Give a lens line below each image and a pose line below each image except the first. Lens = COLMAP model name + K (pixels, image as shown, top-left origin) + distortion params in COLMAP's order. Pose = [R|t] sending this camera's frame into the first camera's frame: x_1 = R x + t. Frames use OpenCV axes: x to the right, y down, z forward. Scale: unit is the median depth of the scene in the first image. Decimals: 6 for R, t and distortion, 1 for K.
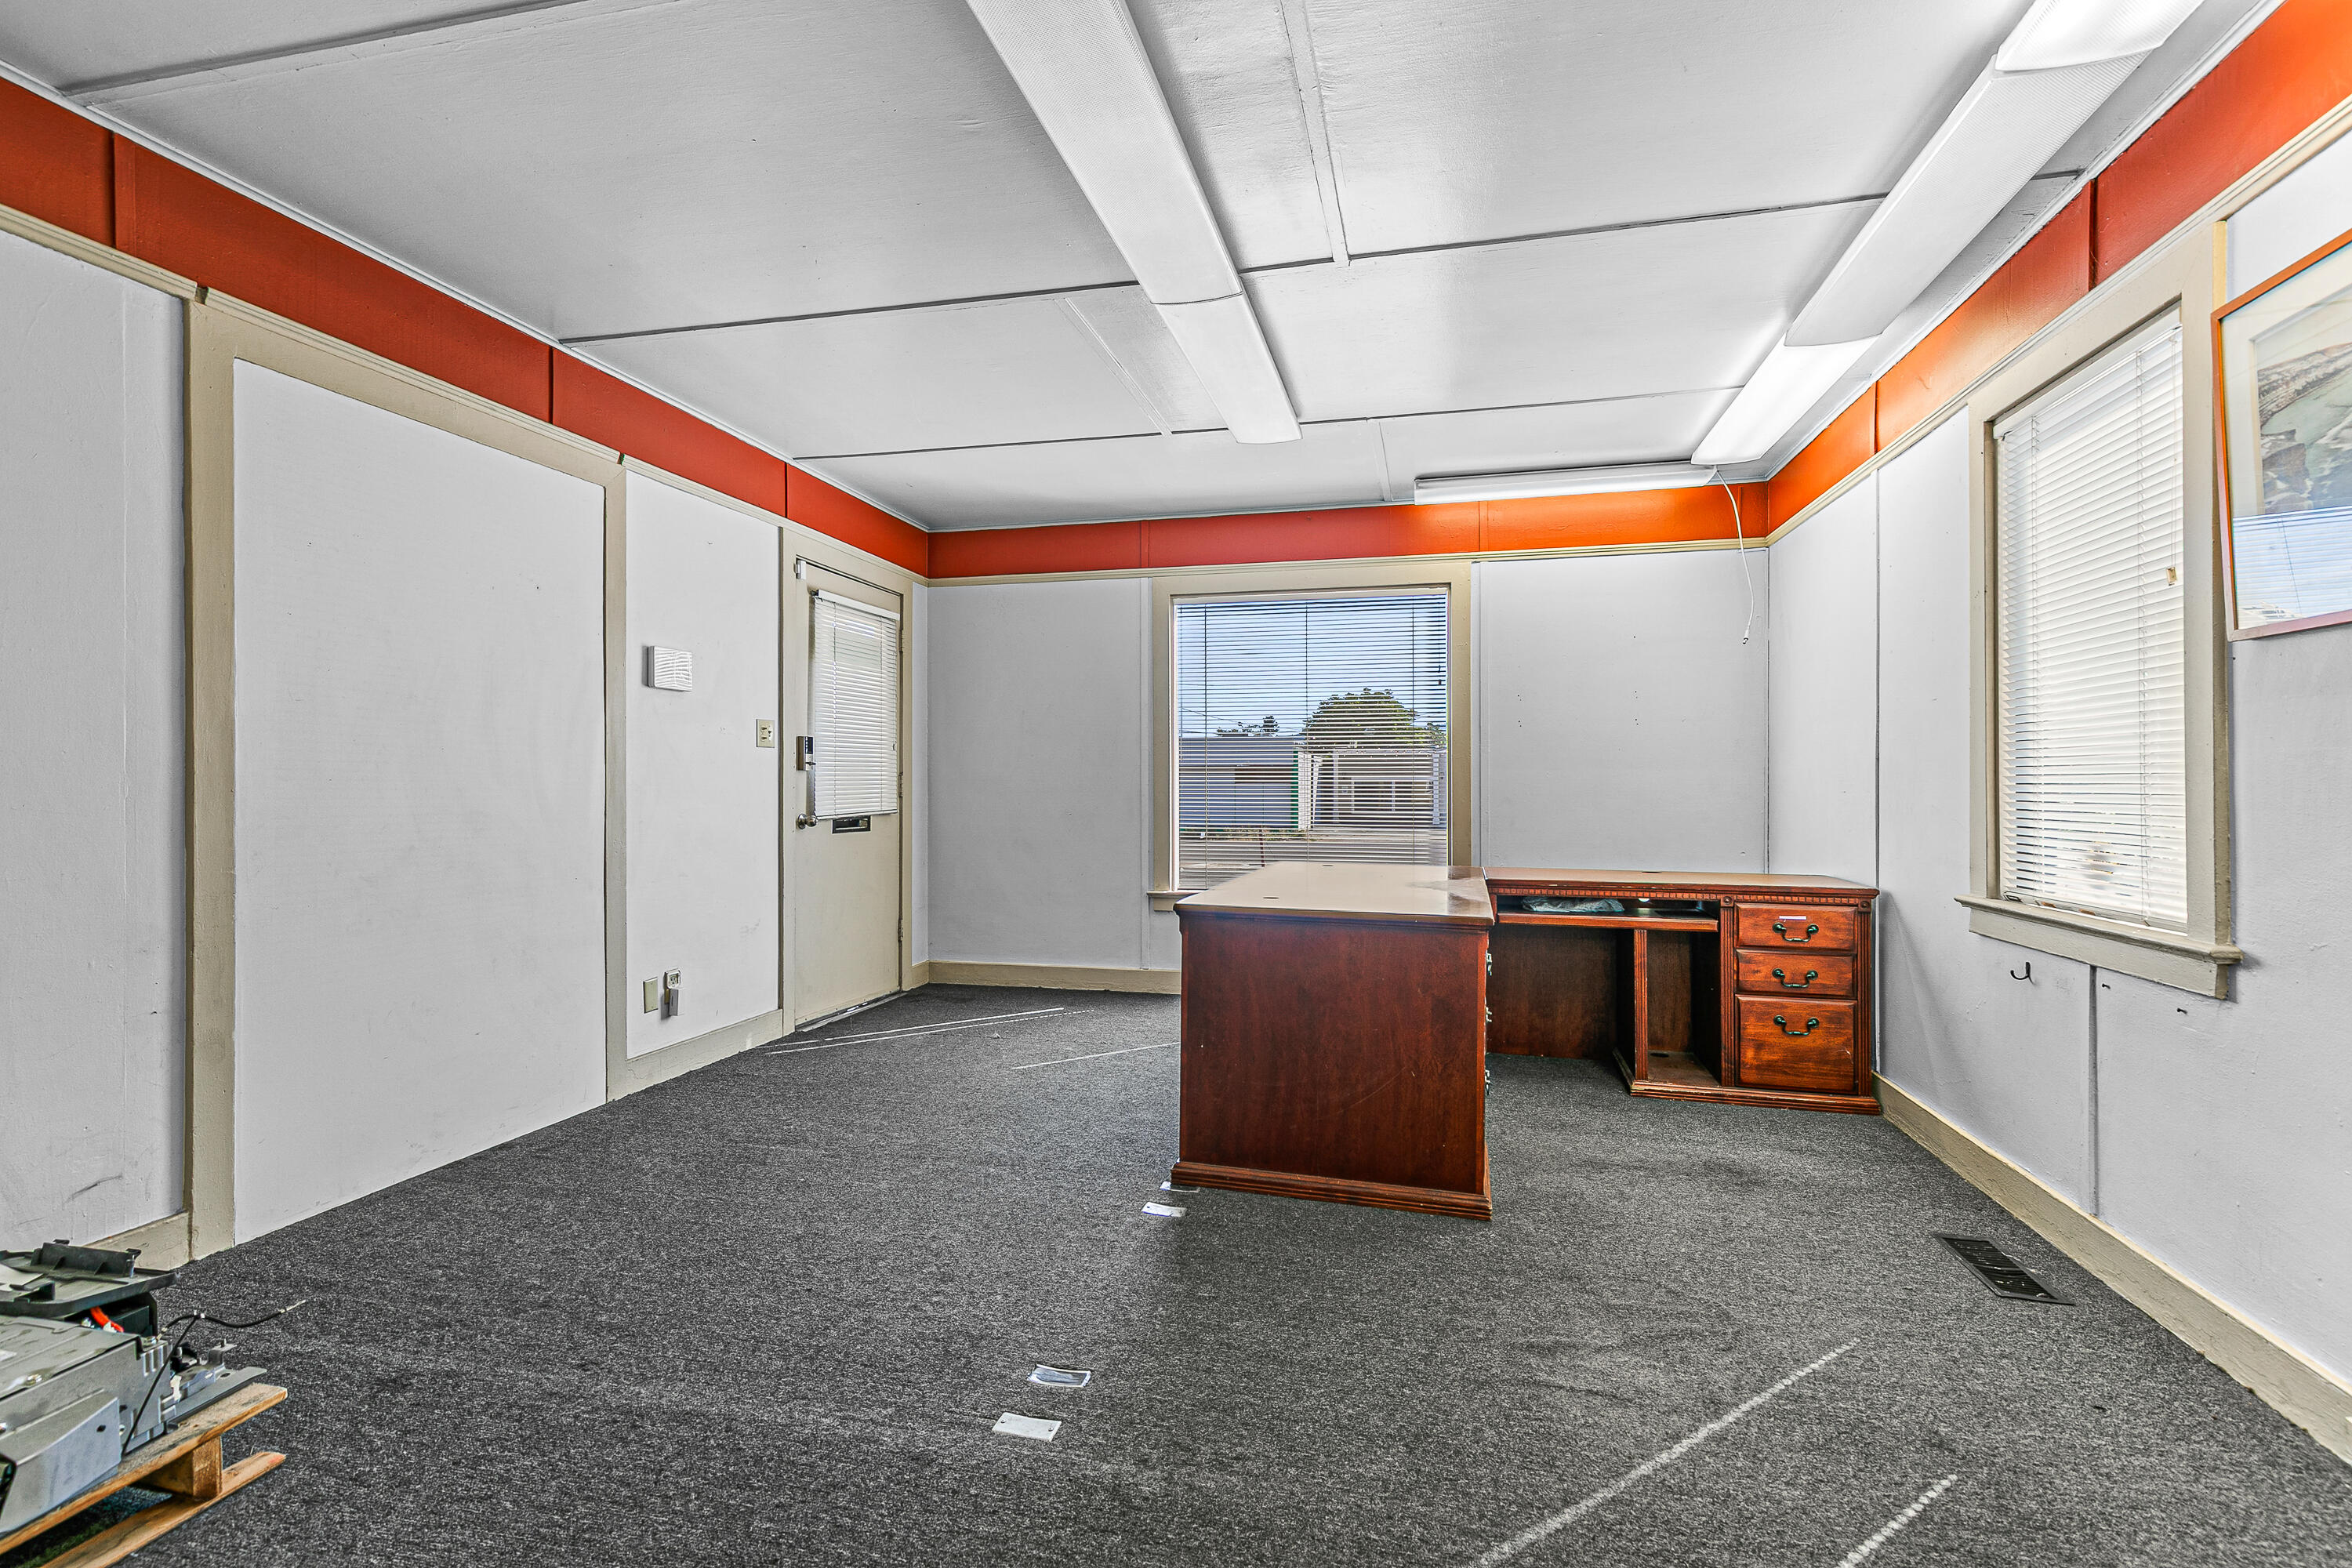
lens RADIAL K [[1076.1, 0, 1172.0], [0, 1076.1, 779.4], [0, 0, 1]] dist [0.010170, -0.001009]
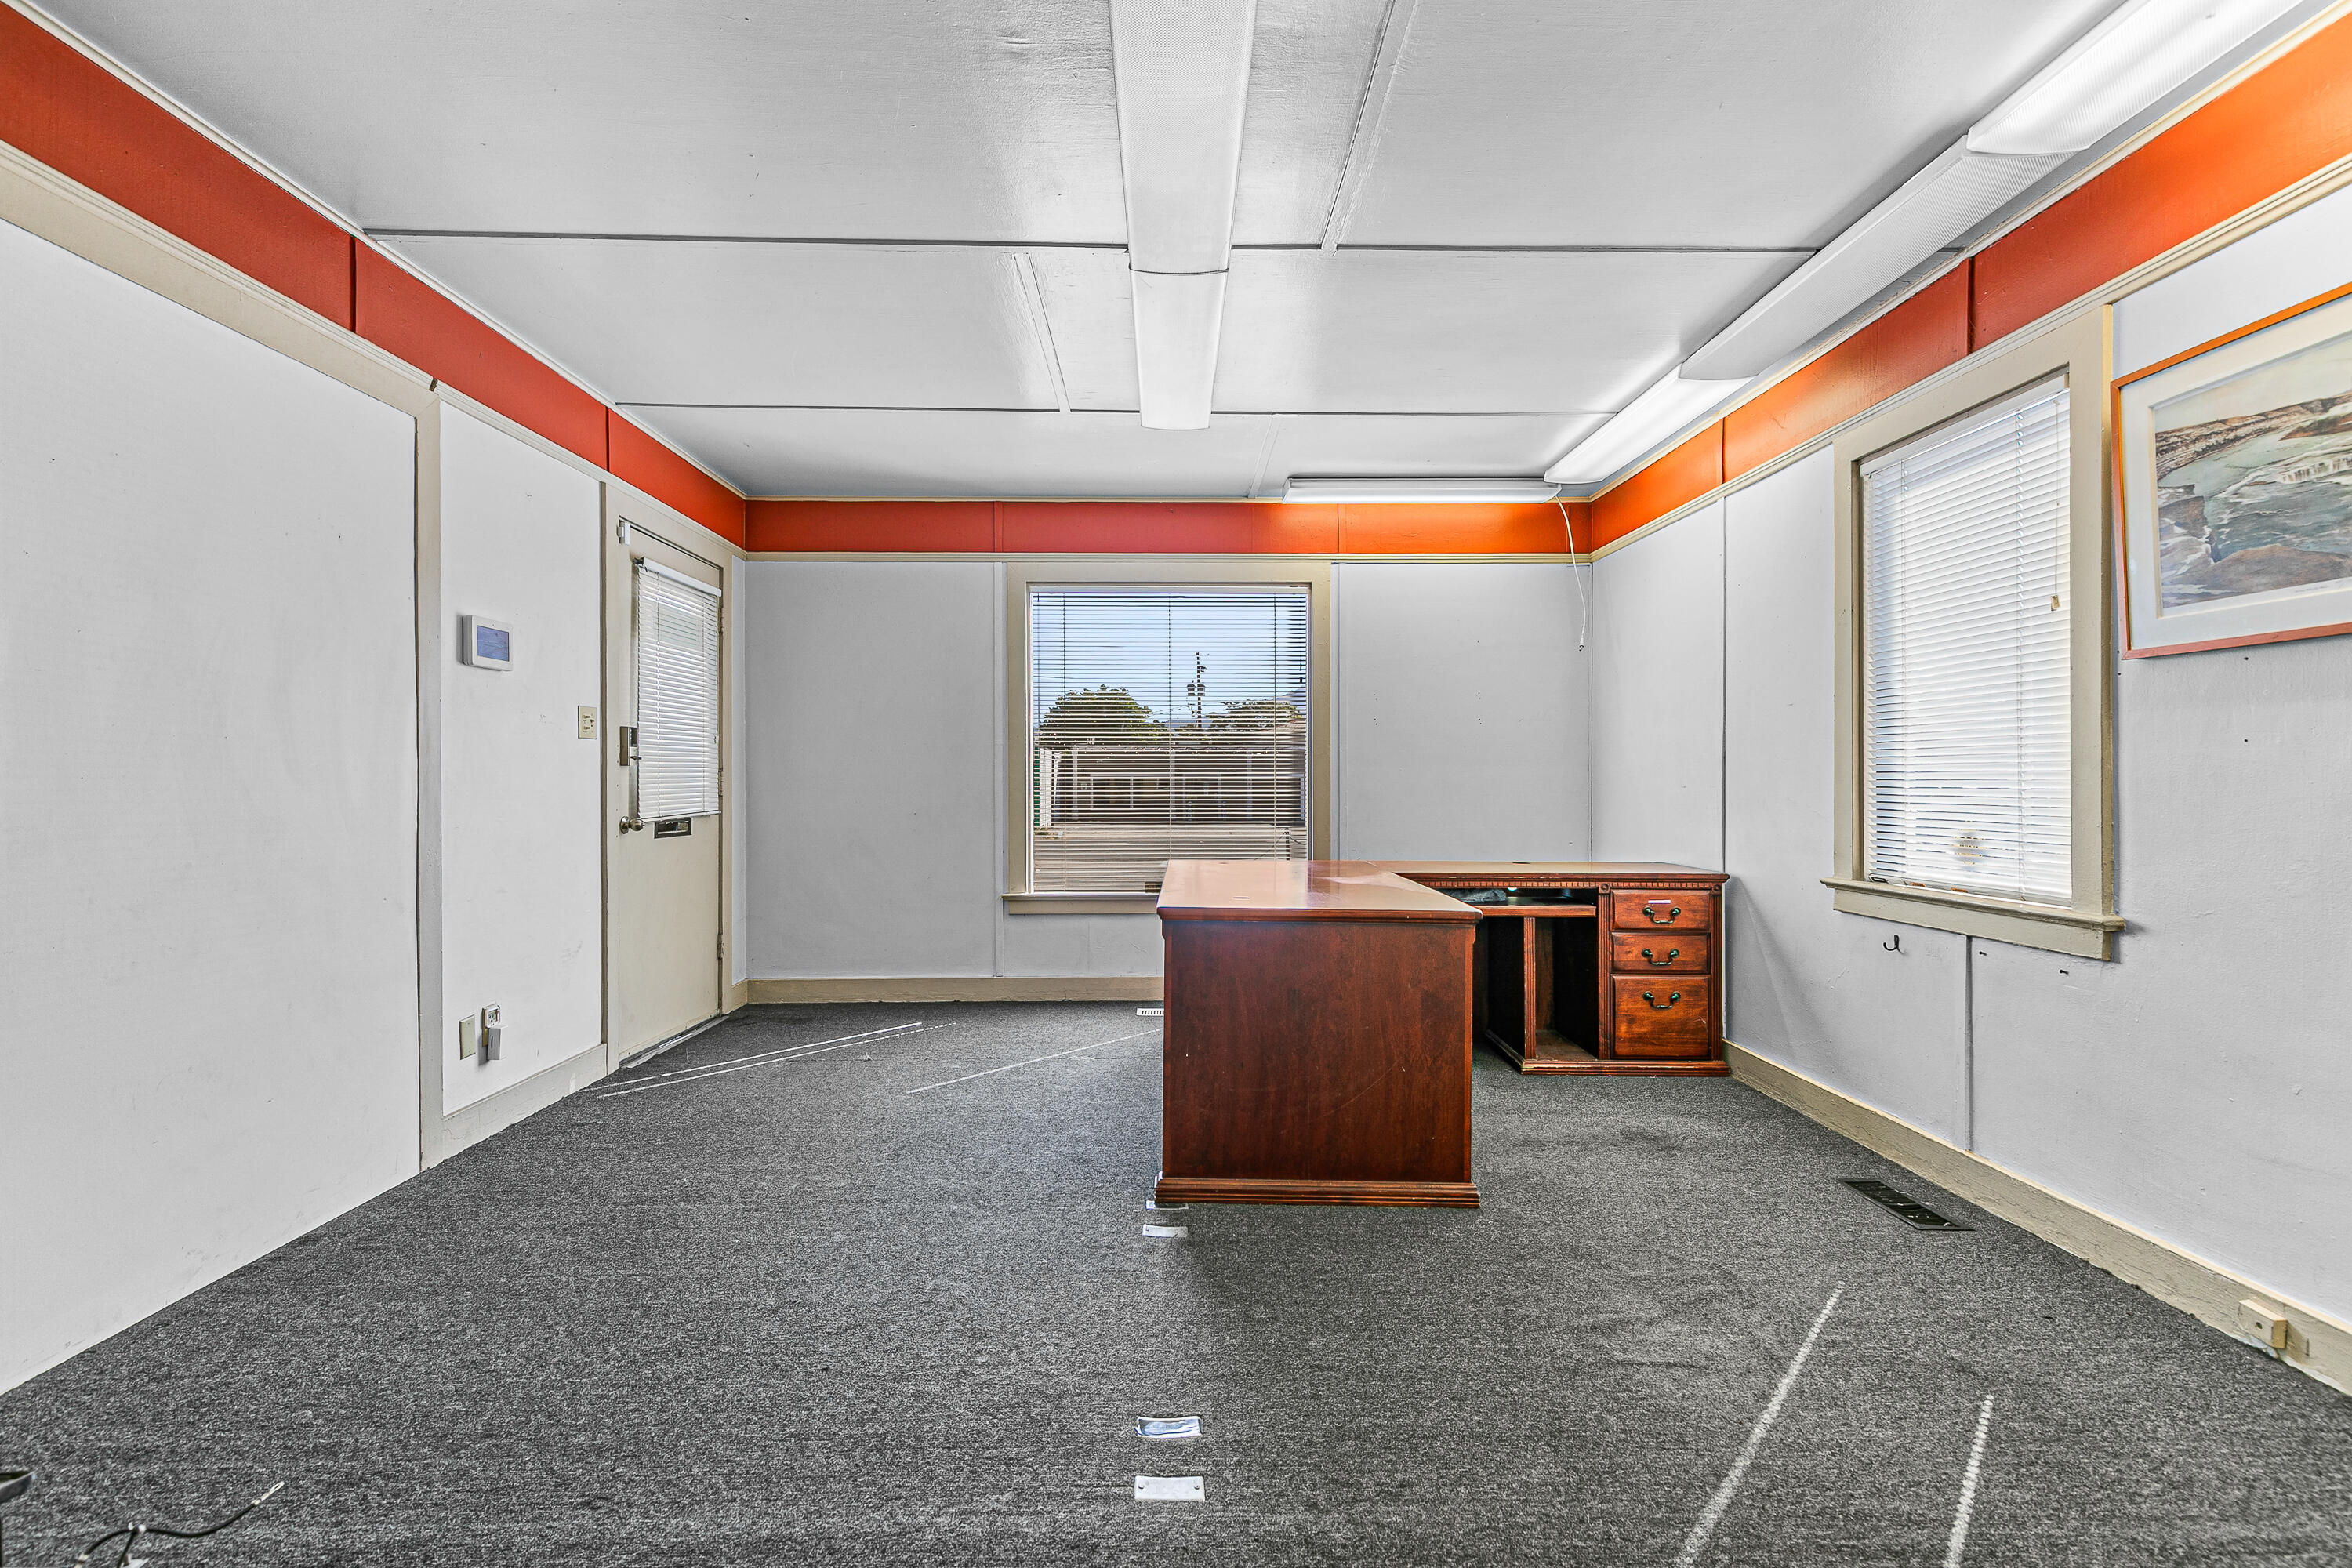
lens RADIAL K [[1086.5, 0, 1178.8], [0, 1086.5, 779.6], [0, 0, 1]] dist [0.009806, -0.000222]
pose [[0.967291, -0.001444, 0.253664, -0.202698], [0.000542, 0.999993, 0.003625, -0.000347], [-0.253668, -0.003369, 0.967286, 0.063272]]
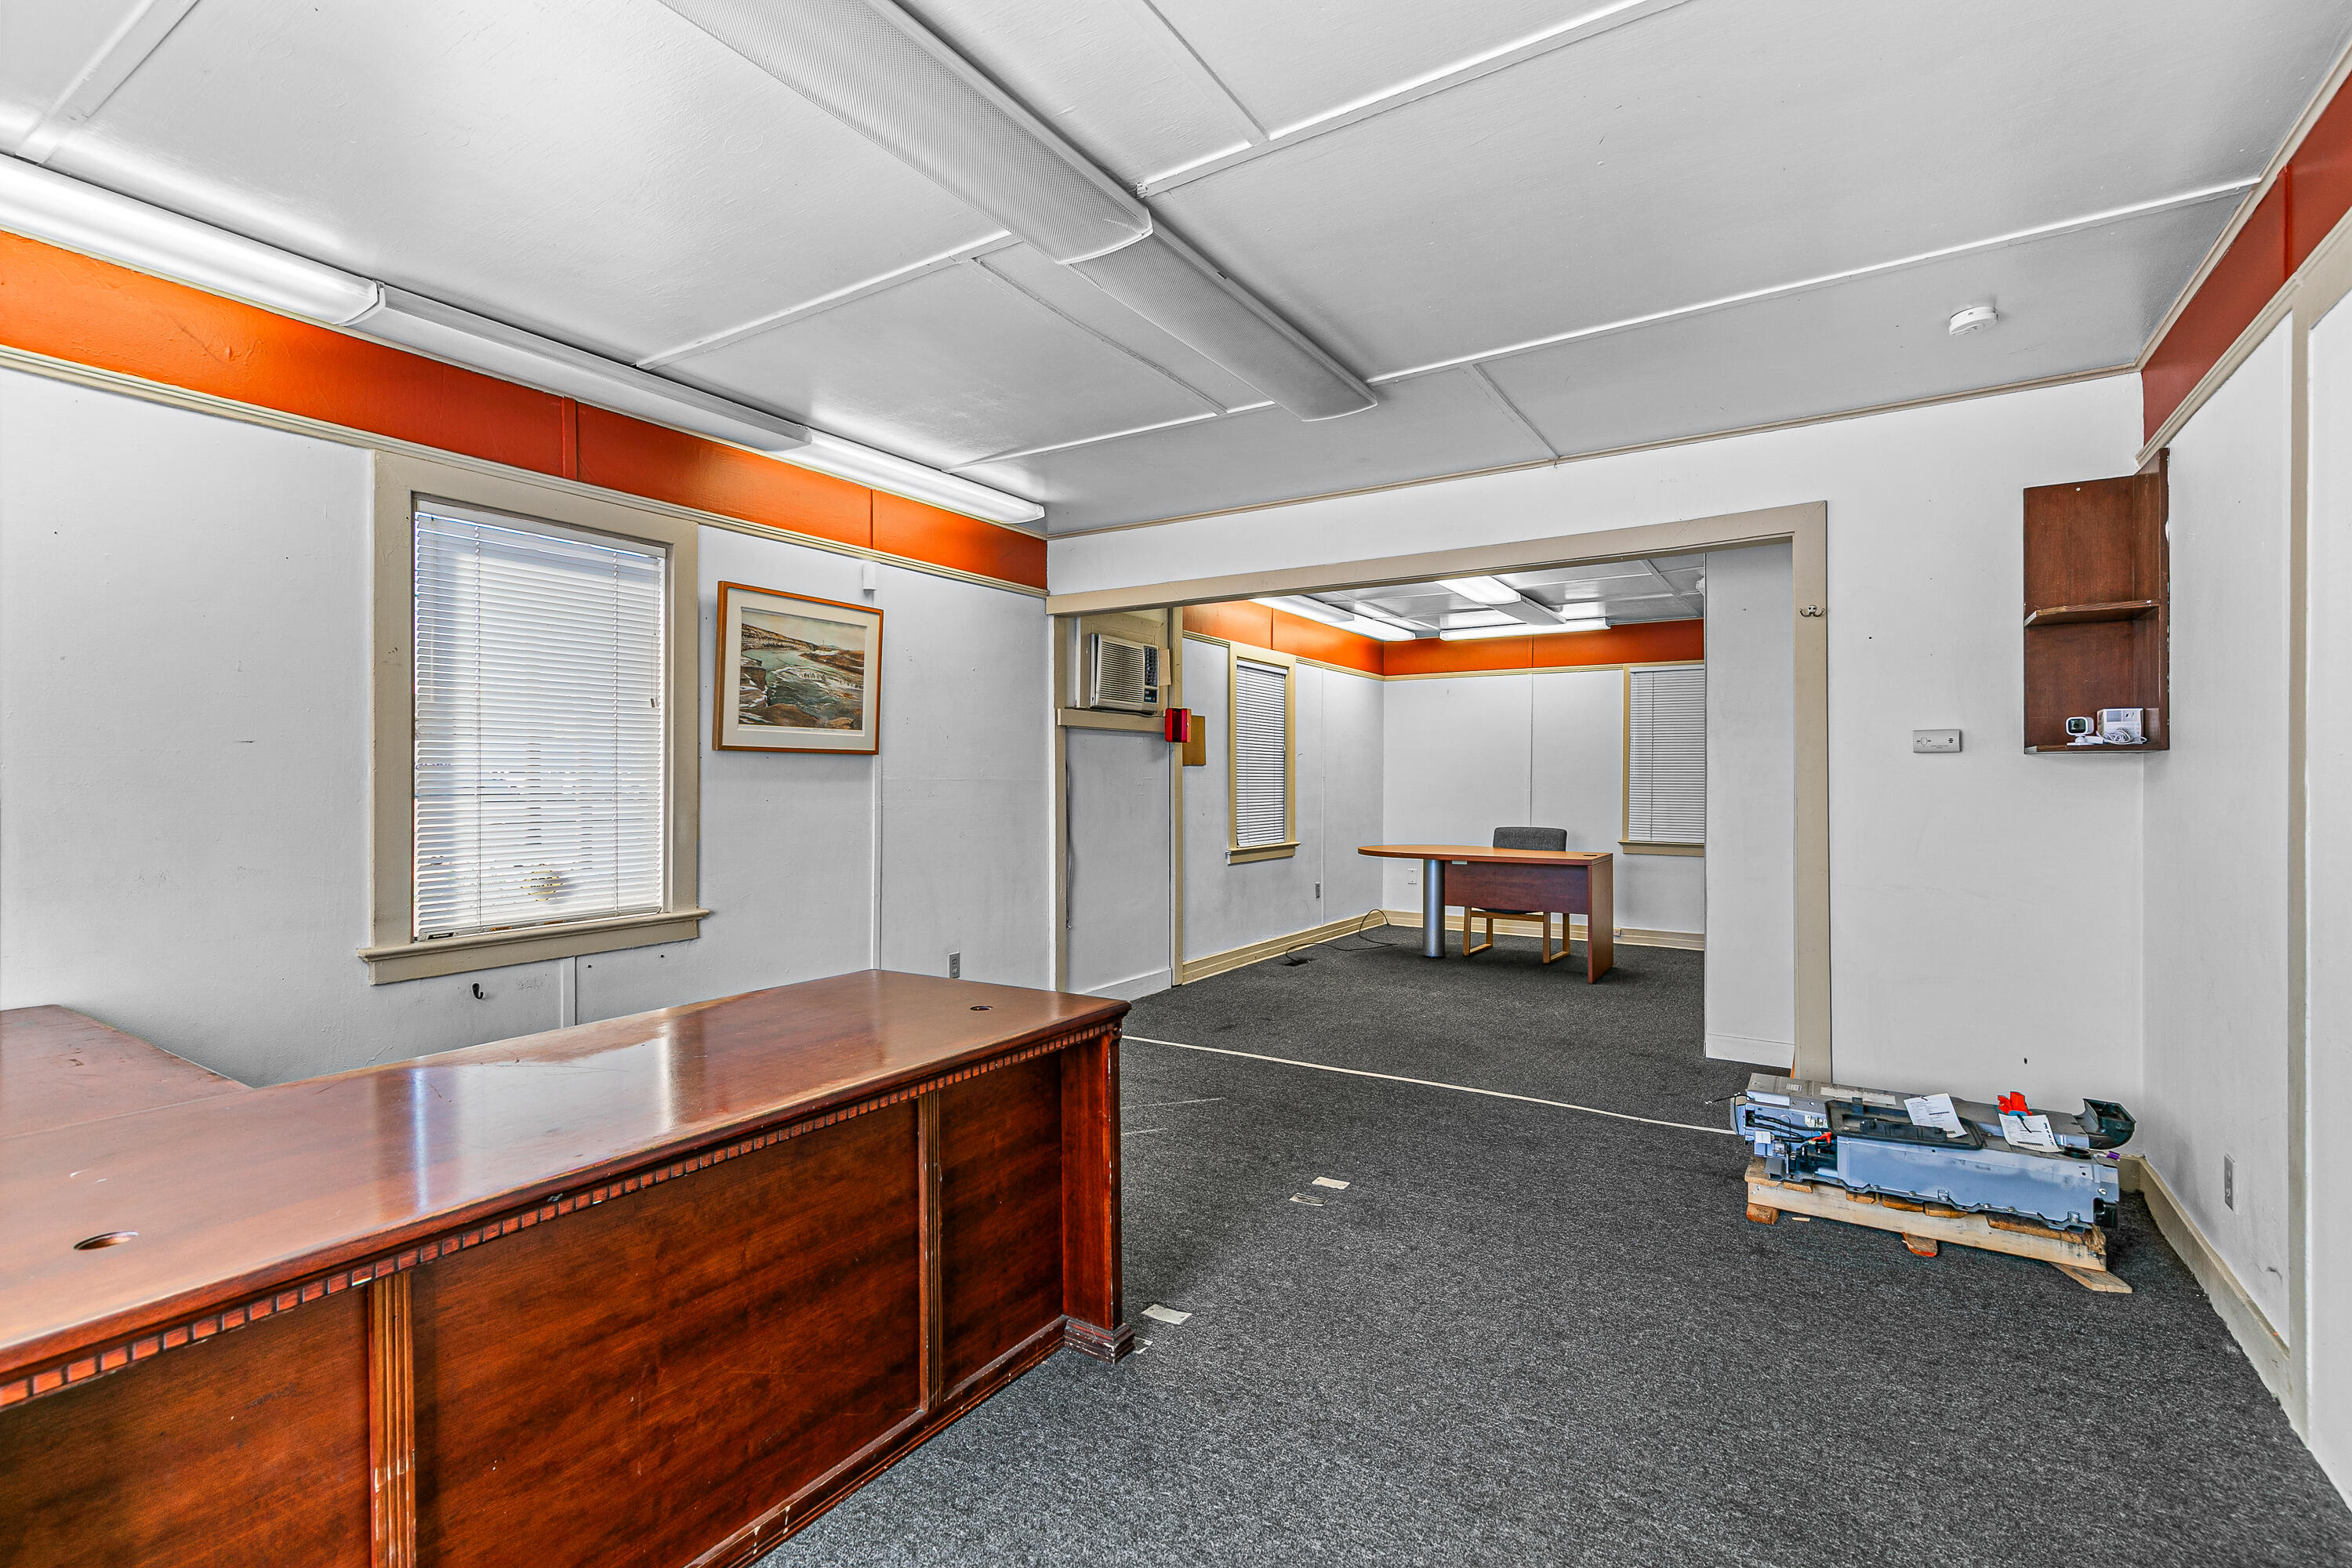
lens RADIAL K [[1076.1, 0, 1172.0], [0, 1076.1, 779.4], [0, 0, 1]] dist [0.010170, -0.001009]
pose [[-0.949648, -0.002911, 0.313306, -0.253717], [-0.002494, 0.999995, 0.001733, -0.048908], [-0.313309, 0.000865, -0.949651, 1.594186]]
